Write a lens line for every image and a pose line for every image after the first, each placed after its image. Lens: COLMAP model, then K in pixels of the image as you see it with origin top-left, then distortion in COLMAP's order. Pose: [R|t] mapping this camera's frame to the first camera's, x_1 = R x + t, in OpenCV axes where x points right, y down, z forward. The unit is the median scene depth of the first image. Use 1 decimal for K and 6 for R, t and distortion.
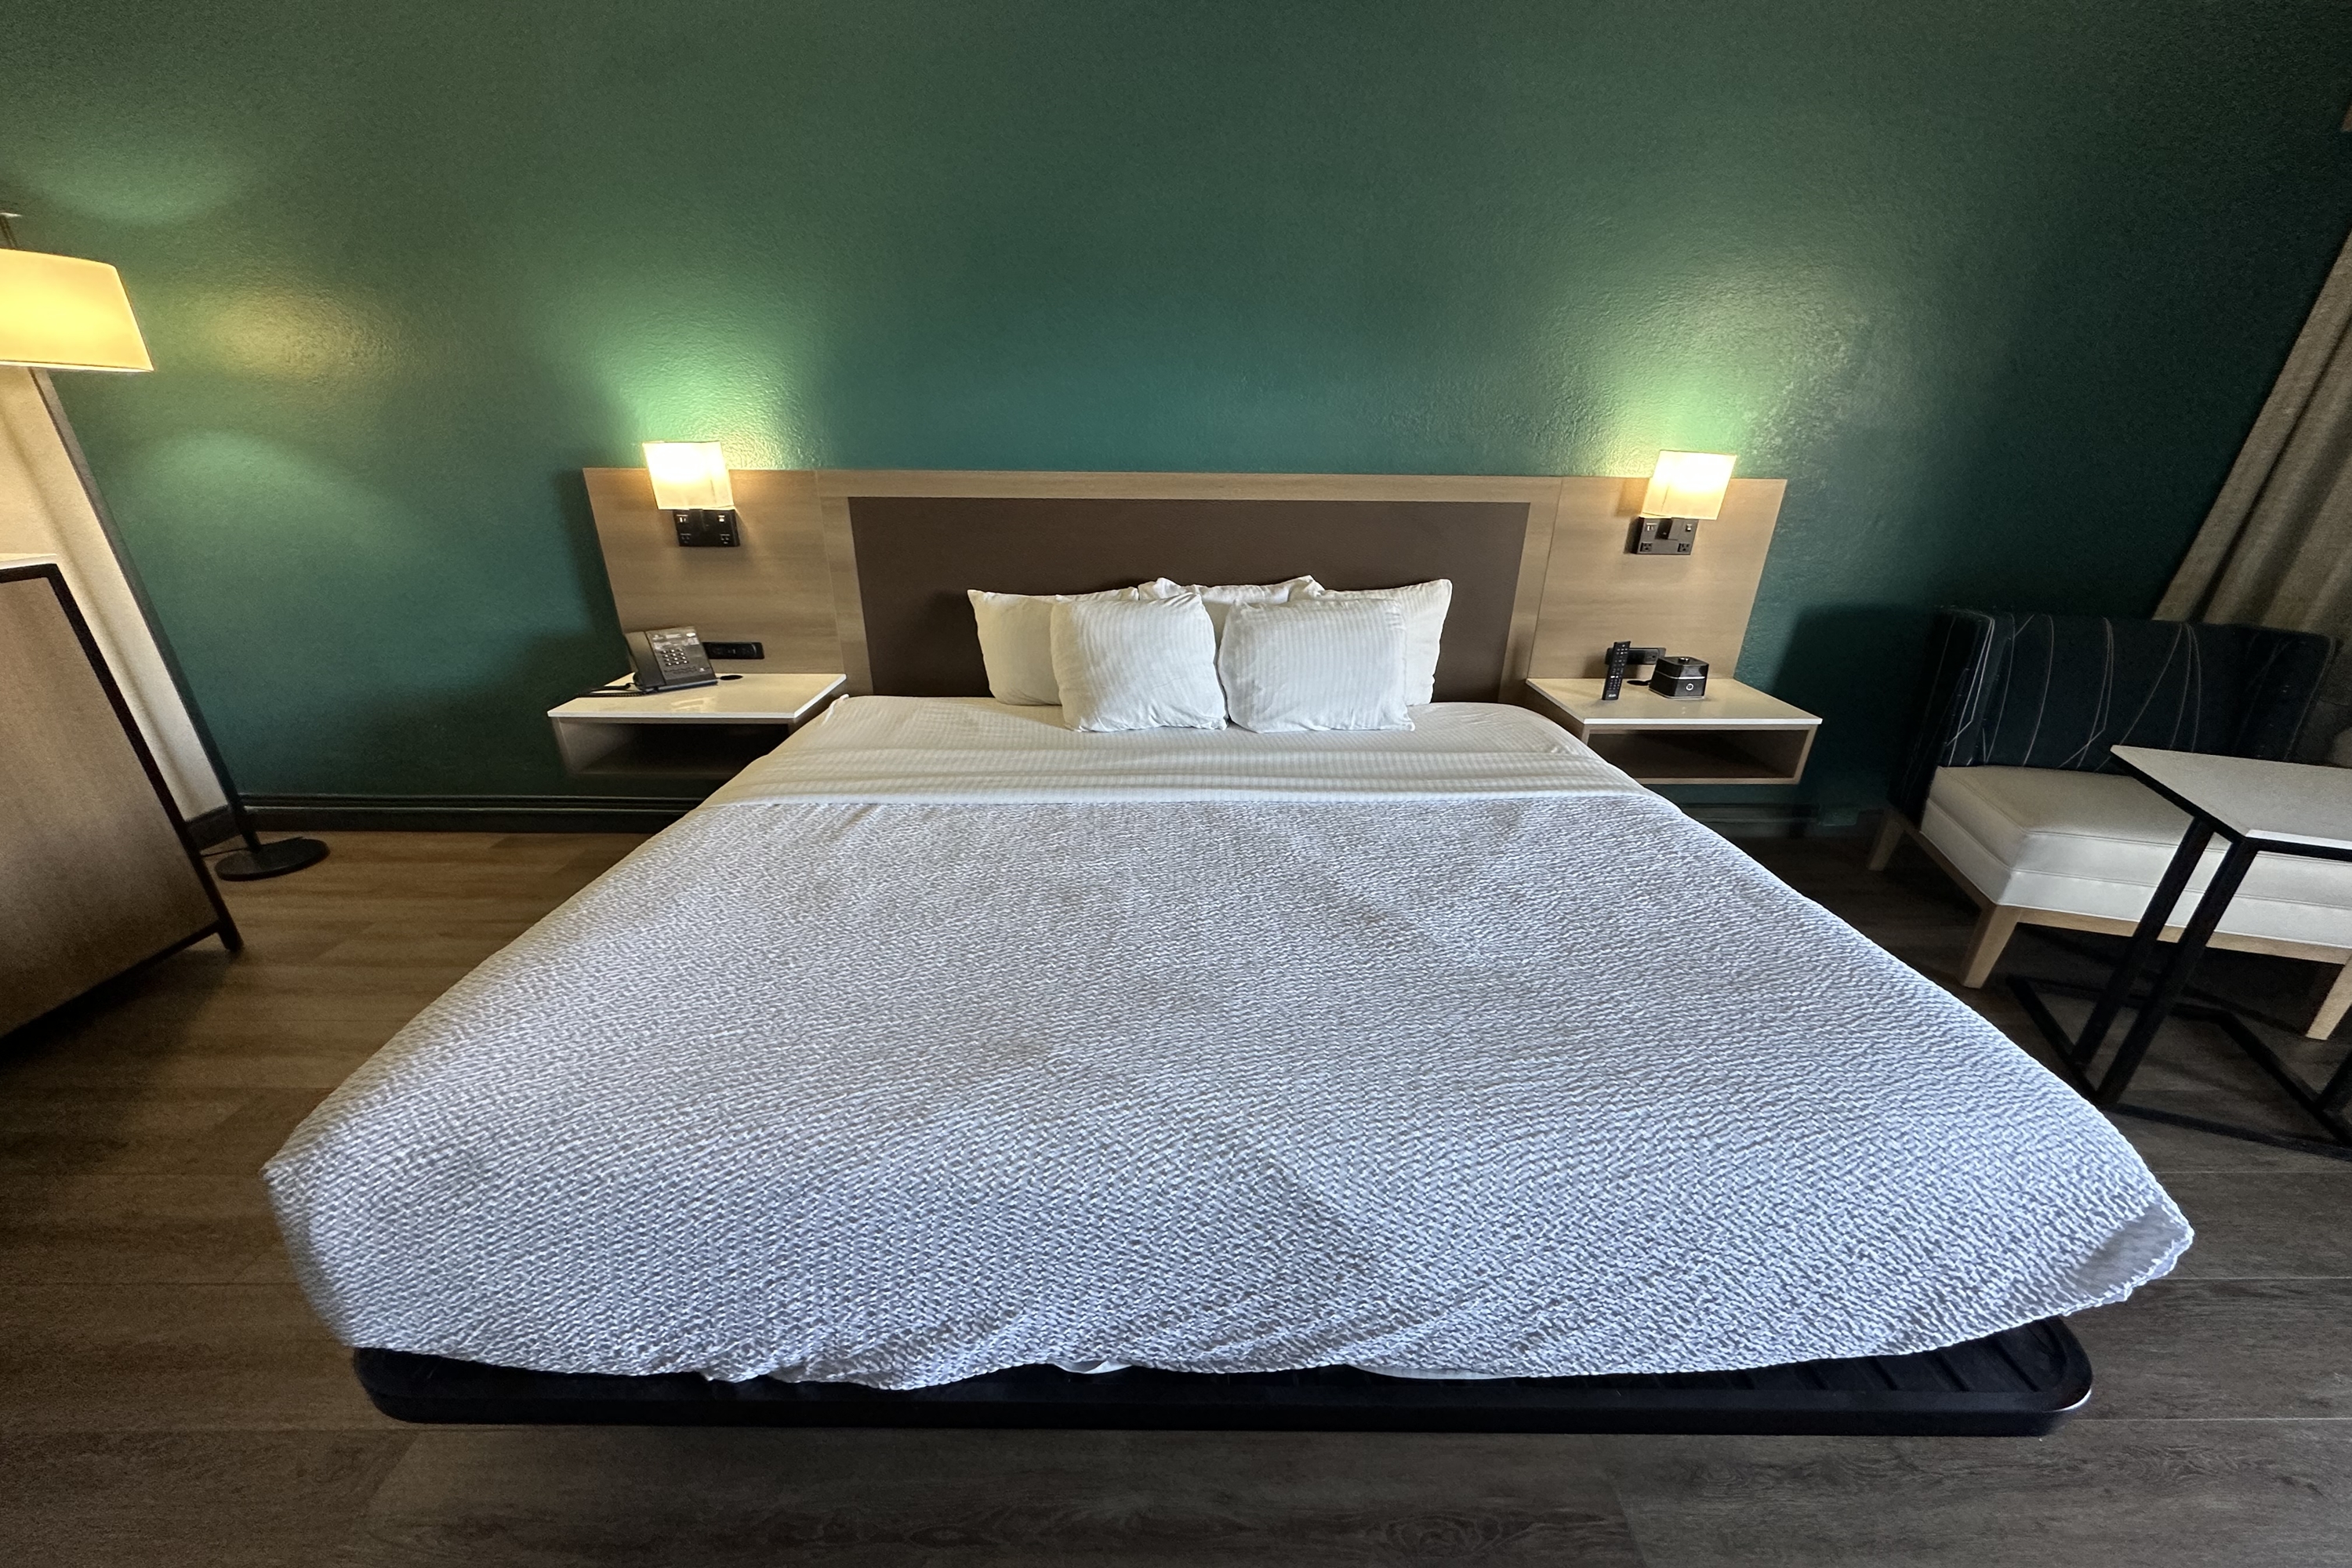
lens RADIAL K [[924.8, 0, 1175.2], [0, 924.8, 843.4], [0, 0, 1]] dist [-0.002895, -0.000226]
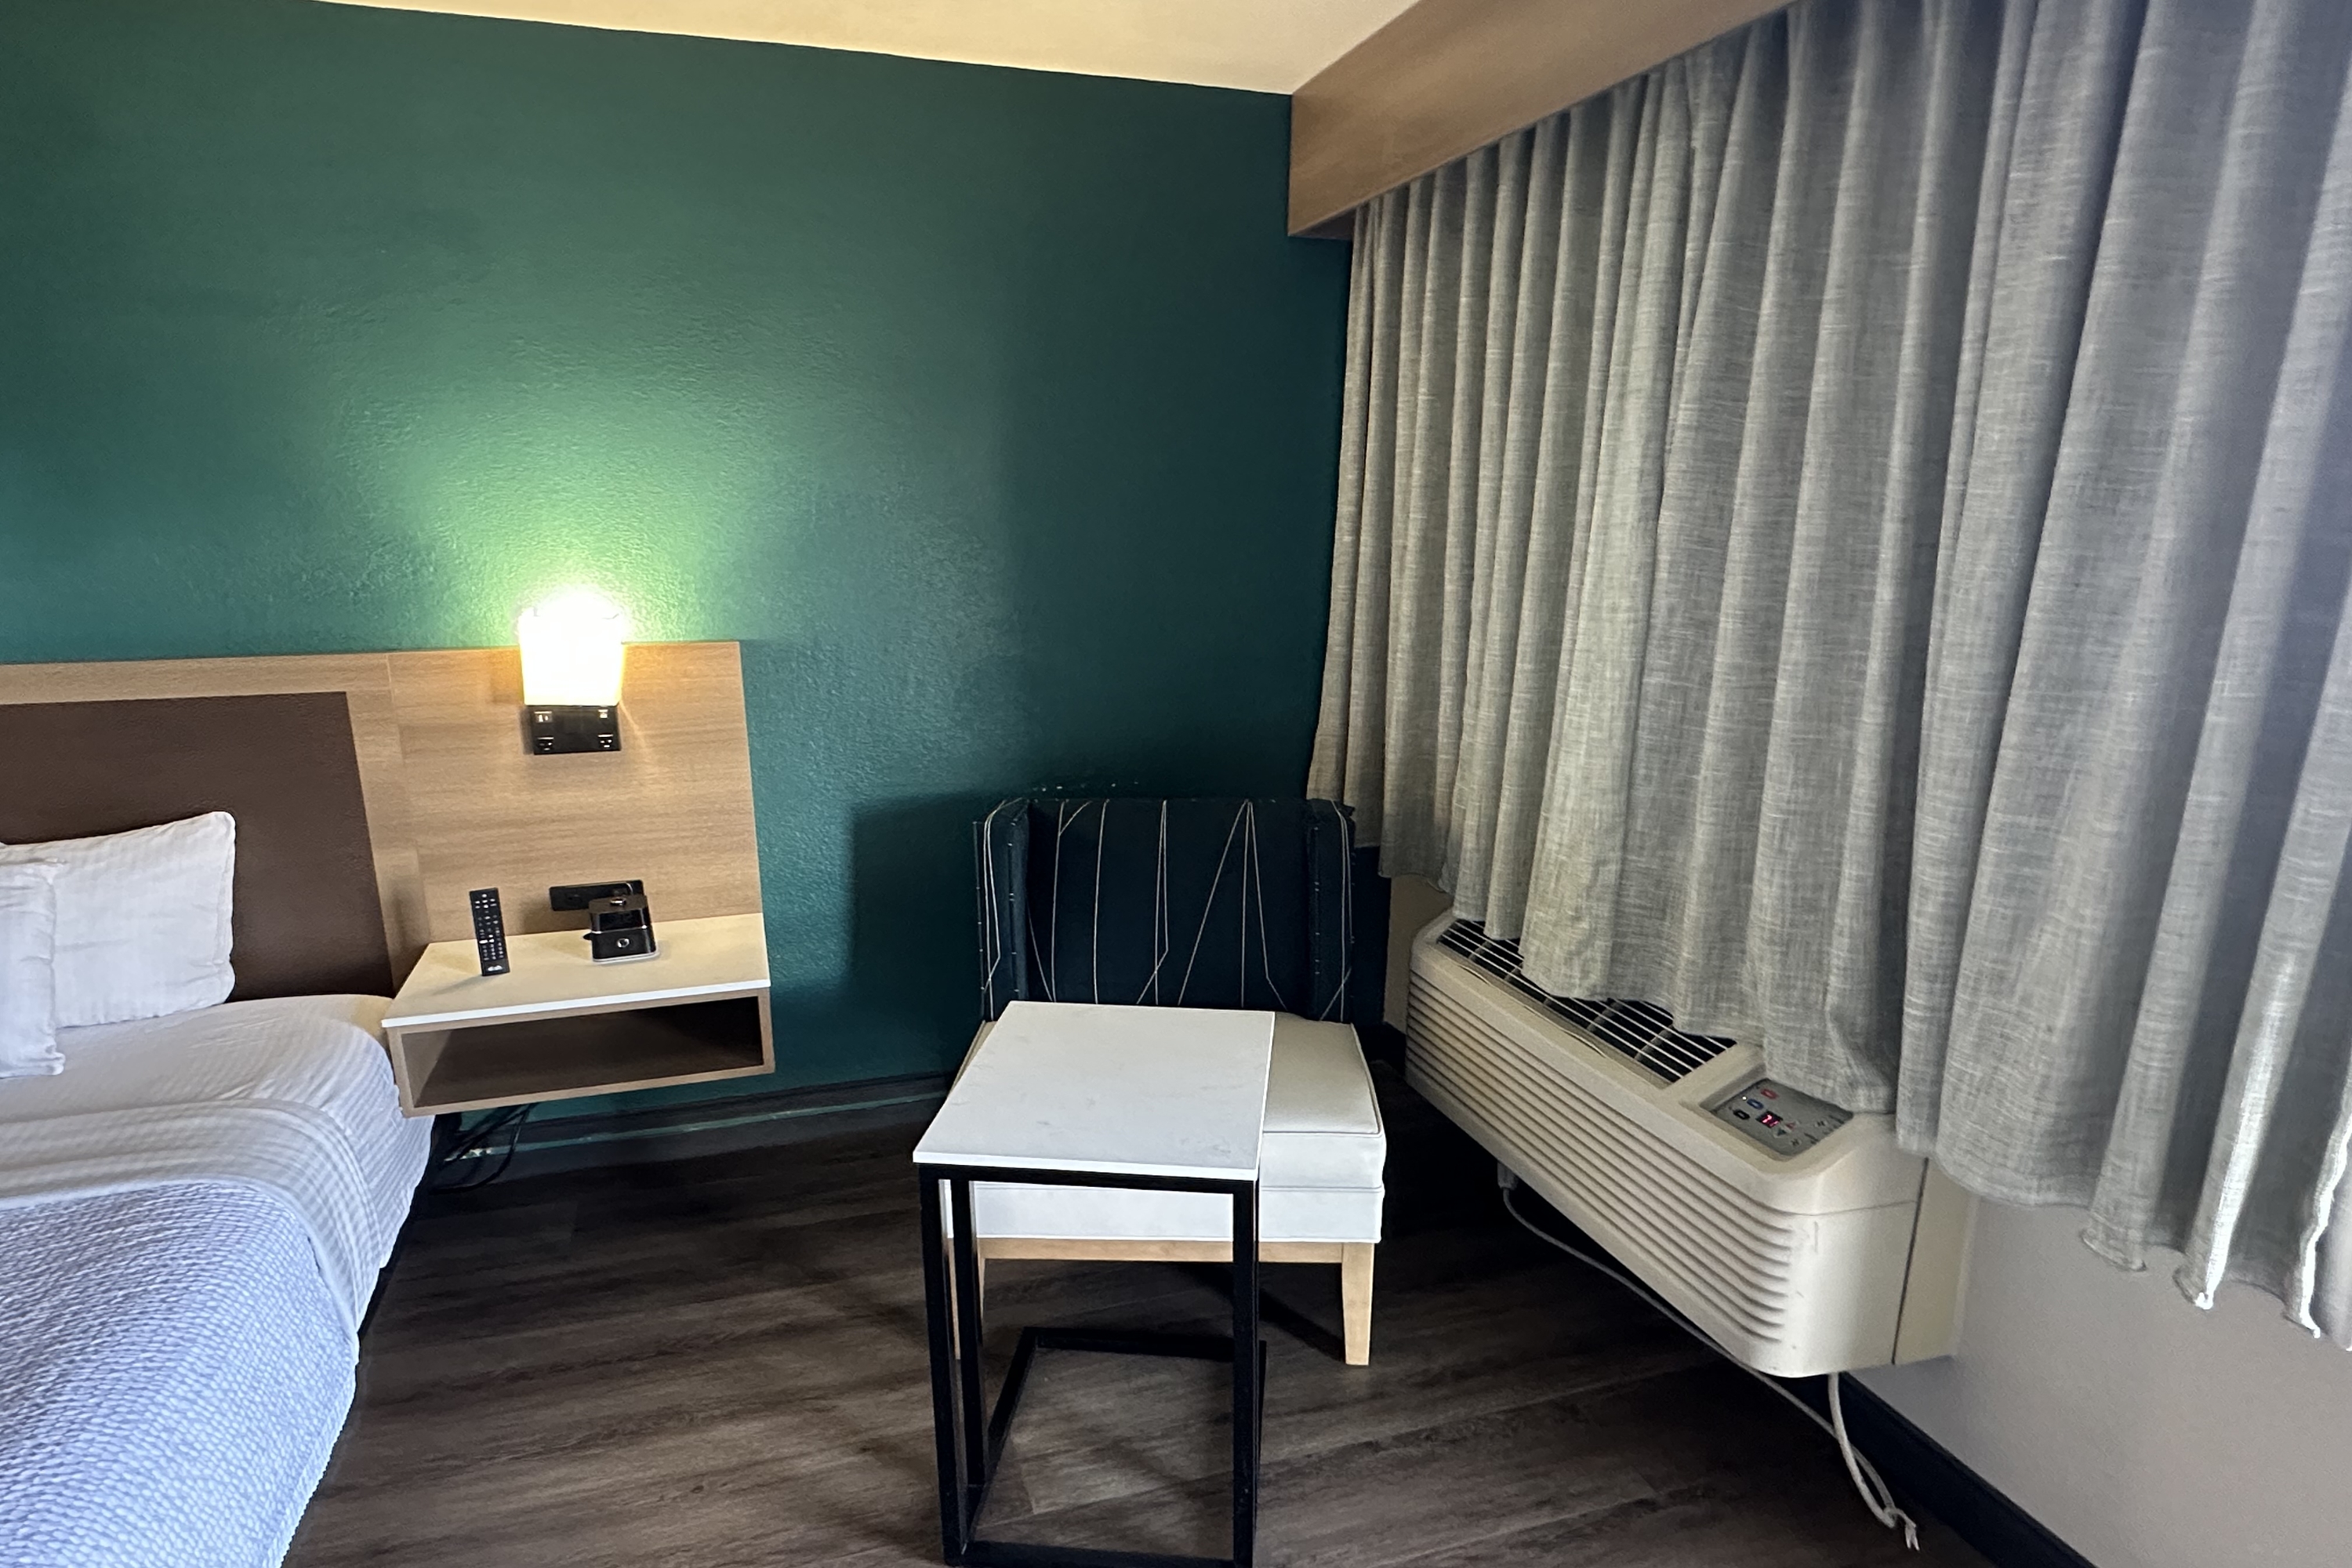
lens RADIAL K [[1340.1, 0, 1170.0], [0, 1340.1, 836.0], [0, 0, 1]] dist [-0.002157, -0.001206]
pose [[0.955709, -0.082006, 0.282656, 0.657594], [0.130565, 0.978854, -0.157474, -0.038413], [-0.263766, 0.187405, 0.946207, -0.046568]]
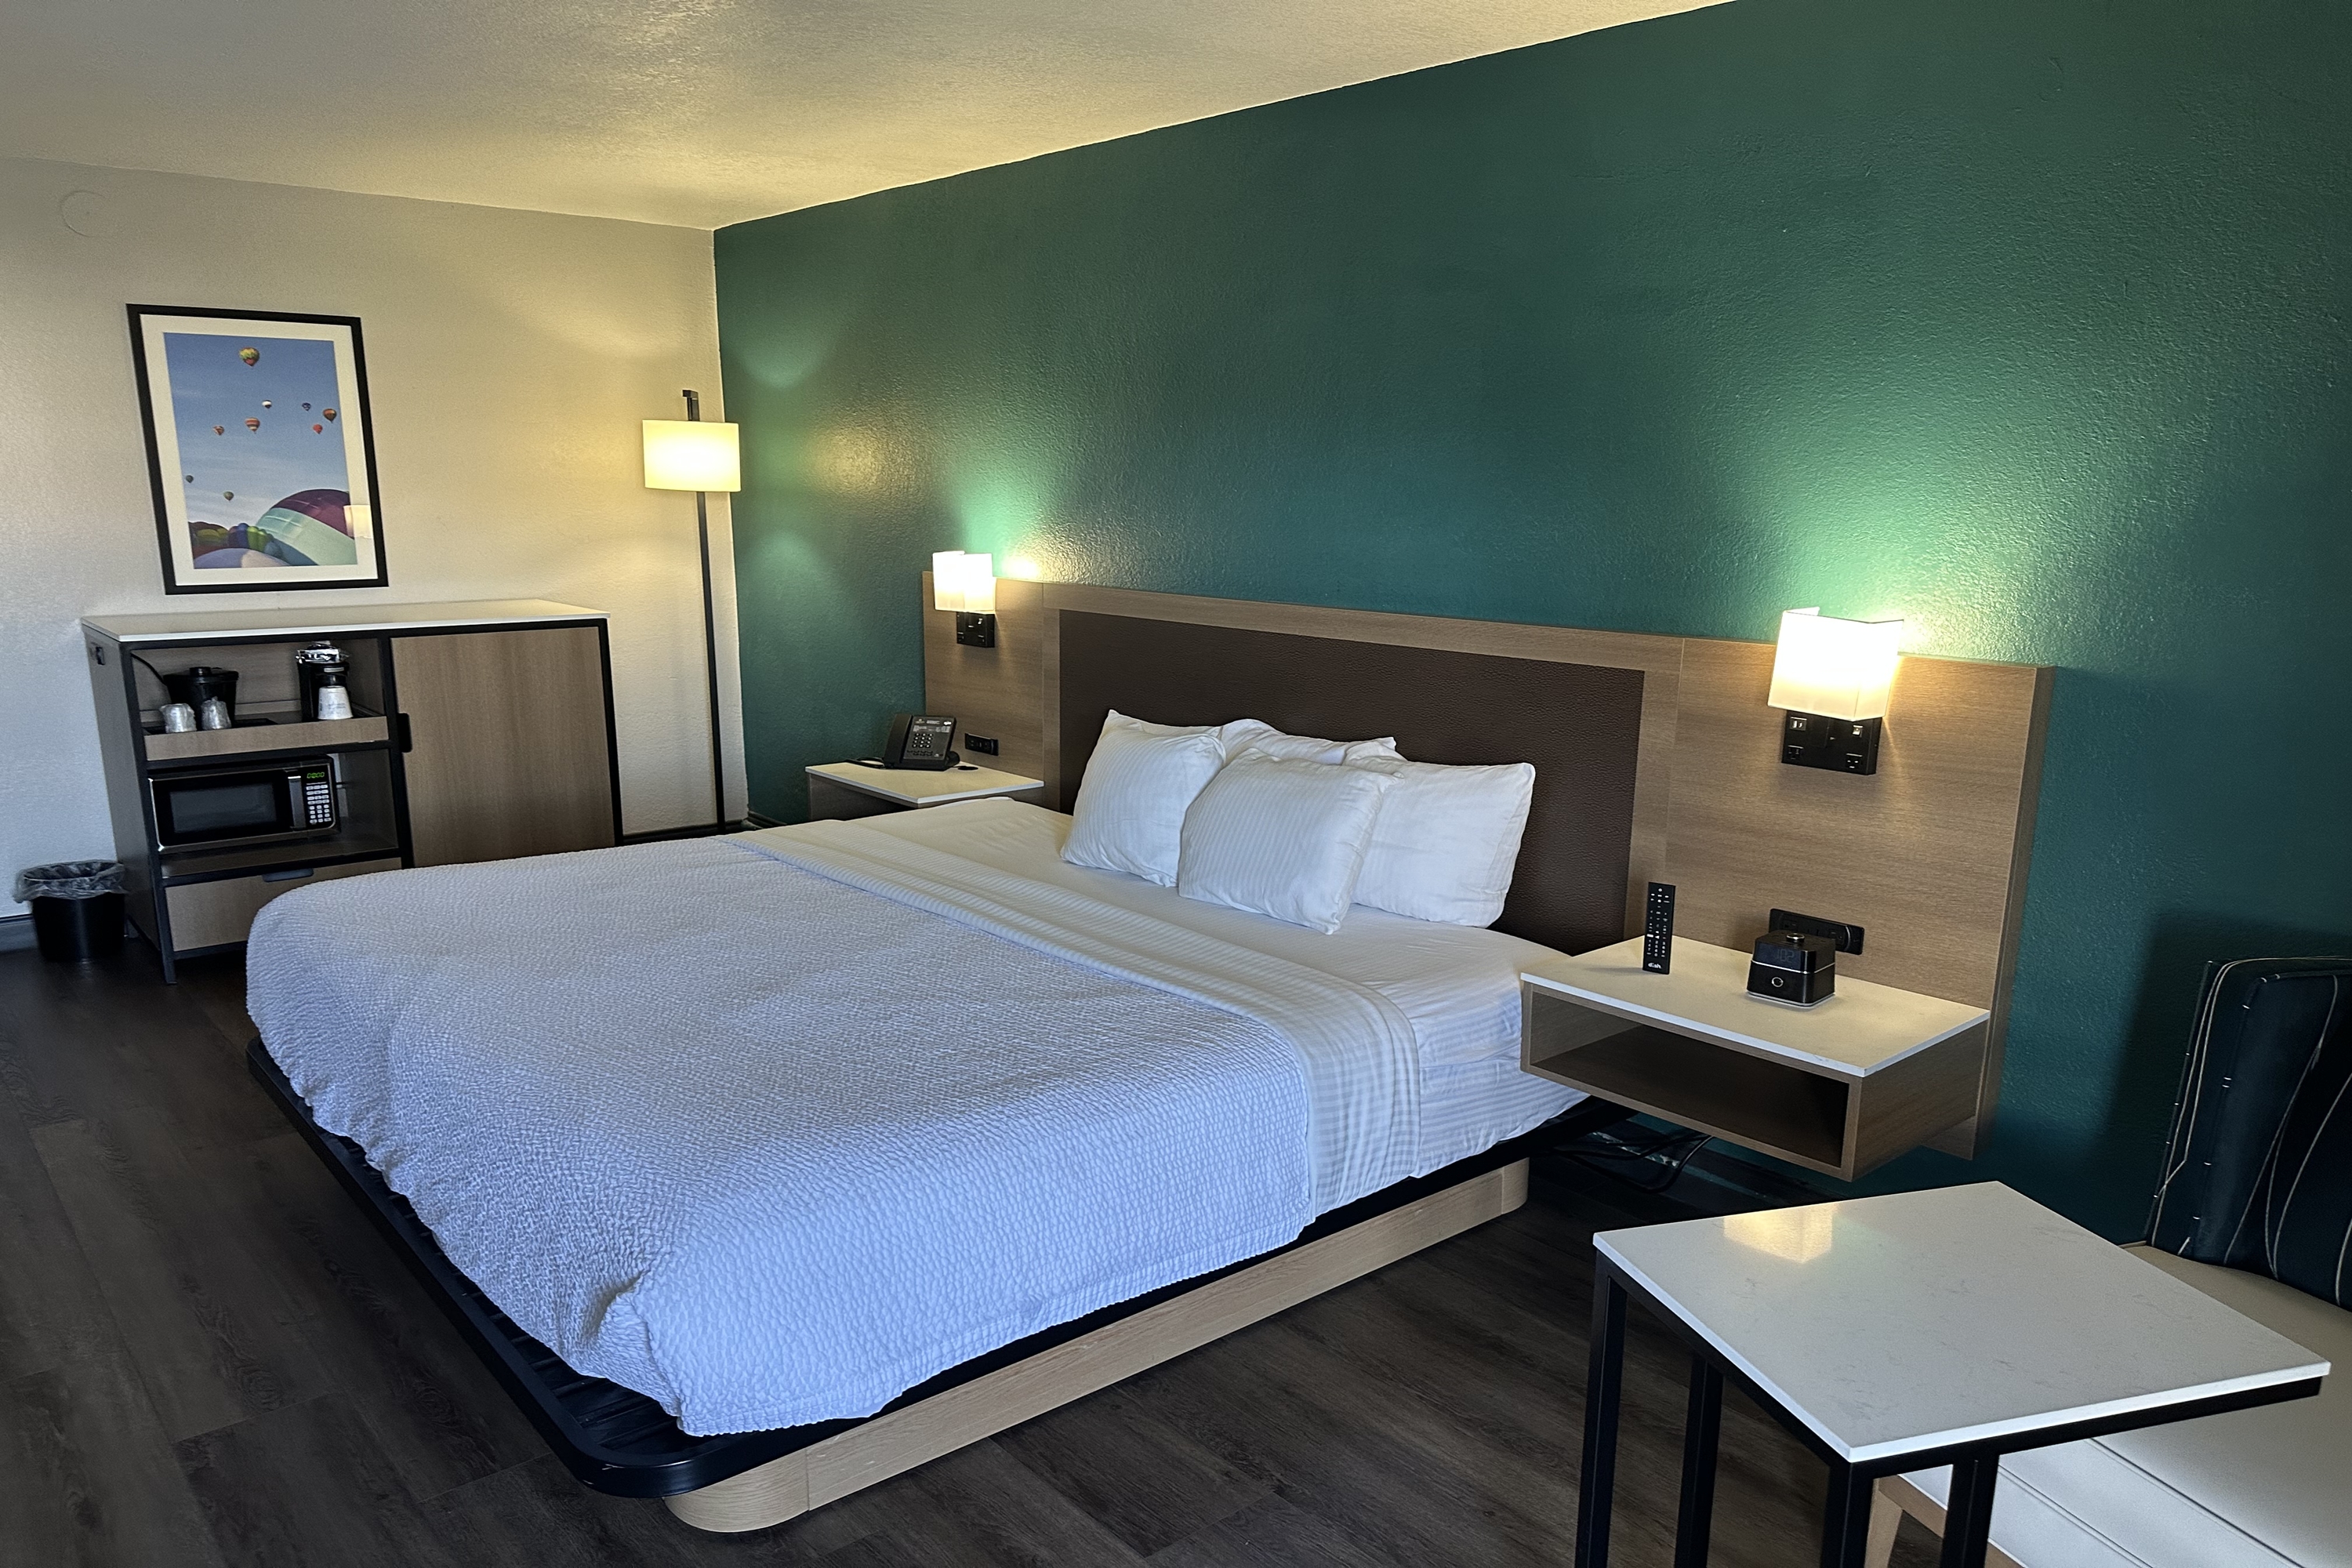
lens RADIAL K [[1619.9, 0, 1176.0], [0, 1619.9, 784.0], [0, 0, 1]] dist [0.047689, -0.000267]
pose [[0.648693, 0.136901, -0.748635, 1.056869], [-0.315233, 0.943669, -0.100582, -0.059311], [0.692694, 0.301242, 0.655308, -0.004749]]
